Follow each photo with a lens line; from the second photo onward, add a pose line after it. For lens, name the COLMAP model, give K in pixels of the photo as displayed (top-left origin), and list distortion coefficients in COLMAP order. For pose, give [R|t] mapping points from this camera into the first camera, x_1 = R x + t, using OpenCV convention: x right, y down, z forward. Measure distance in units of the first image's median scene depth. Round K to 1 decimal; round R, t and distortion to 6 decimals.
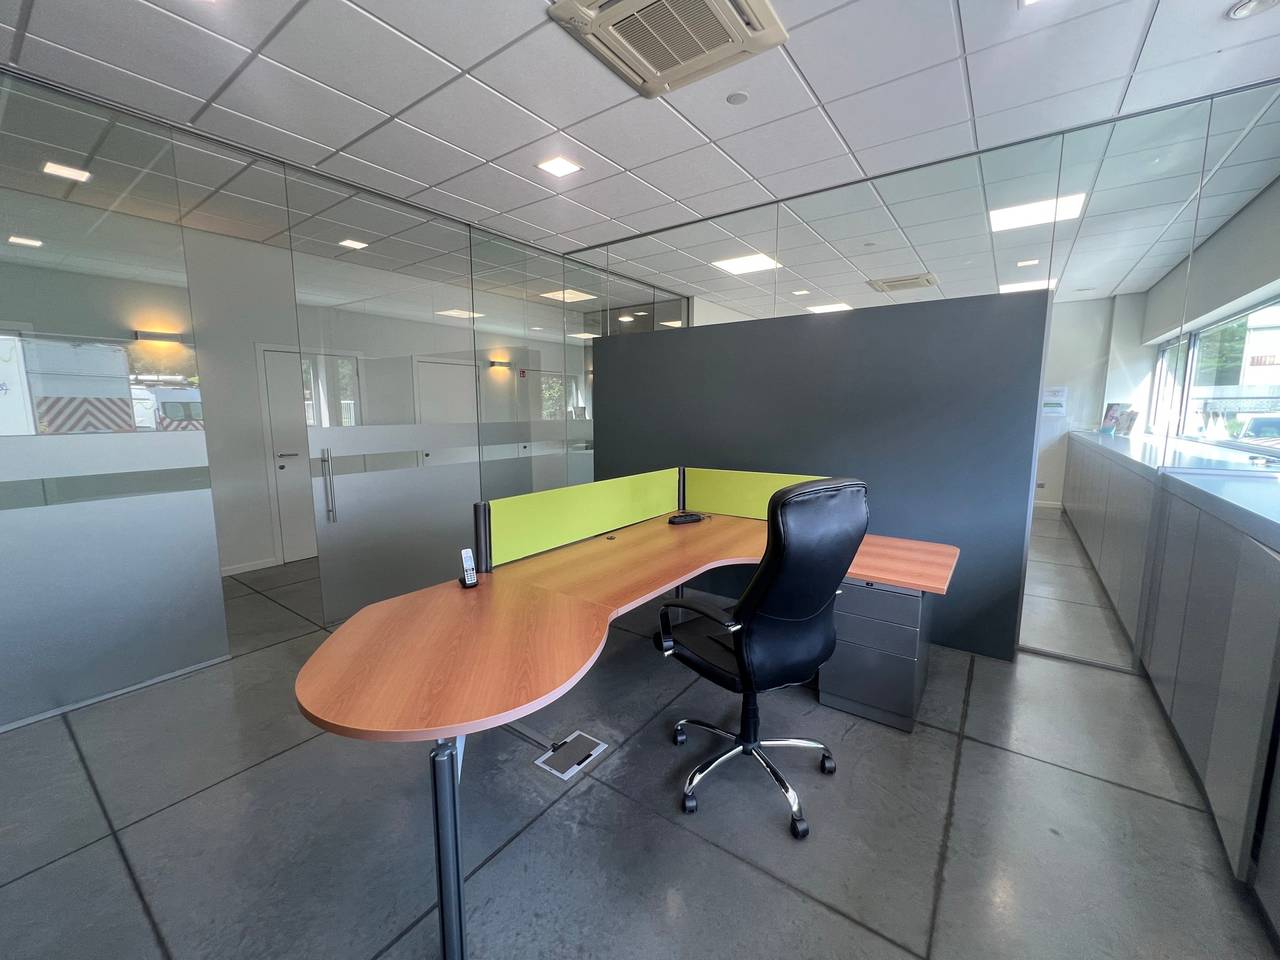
lens RADIAL K [[520.4, 0, 657.7], [0, 520.4, 471.7], [0, 0, 1]] dist [0.029989, 0.000144]
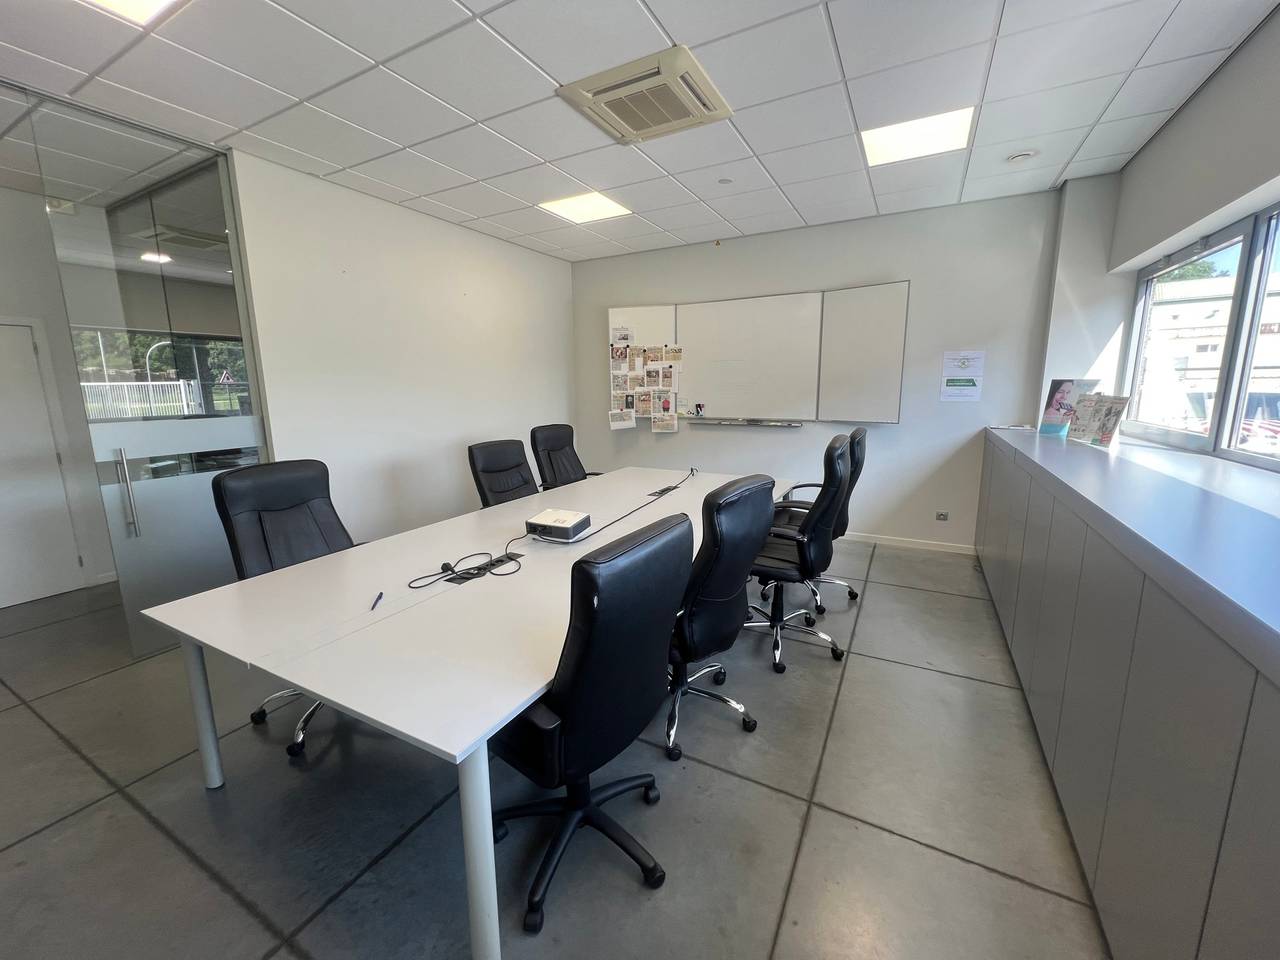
lens RADIAL K [[514.1, 0, 636.2], [0, 514.1, 475.6], [0, 0, 1]] dist [-0.001443, 0.000164]
pose [[0.991185, -0.042342, 0.125538, 0.317024], [0.036191, 0.998049, 0.050878, -0.066331], [-0.127448, -0.045886, 0.990783, 0.481424]]
